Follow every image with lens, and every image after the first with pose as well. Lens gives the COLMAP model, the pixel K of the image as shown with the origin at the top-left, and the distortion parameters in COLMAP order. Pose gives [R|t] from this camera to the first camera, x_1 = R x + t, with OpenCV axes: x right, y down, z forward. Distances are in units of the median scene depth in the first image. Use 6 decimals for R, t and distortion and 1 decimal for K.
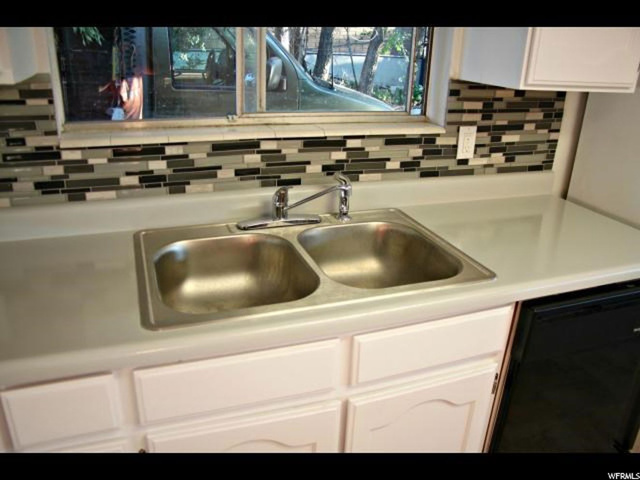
lens RADIAL K [[523.3, 0, 323.2], [0, 523.3, 242.1], [0, 0, 1]] dist [-0.164450, 0.098612]
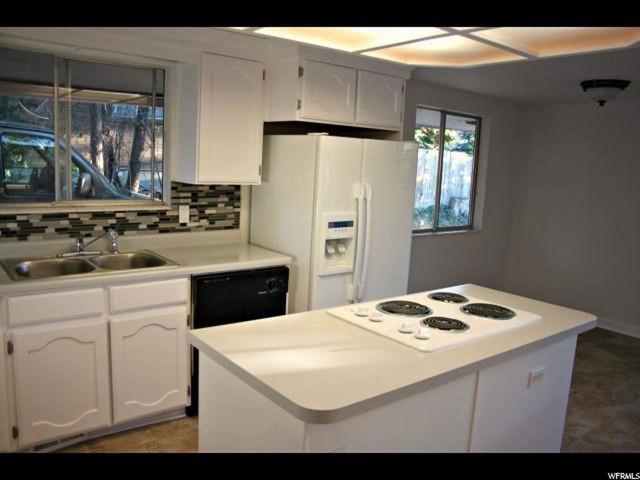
lens RADIAL K [[523.3, 0, 337.6], [0, 523.3, 241.3], [0, 0, 1]] dist [-0.164450, 0.098612]
pose [[0.938915, -0.038972, 0.341936, 0.159425], [0.111350, 0.974526, -0.194682, 0.346314], [-0.325639, 0.220864, 0.919336, -0.935714]]
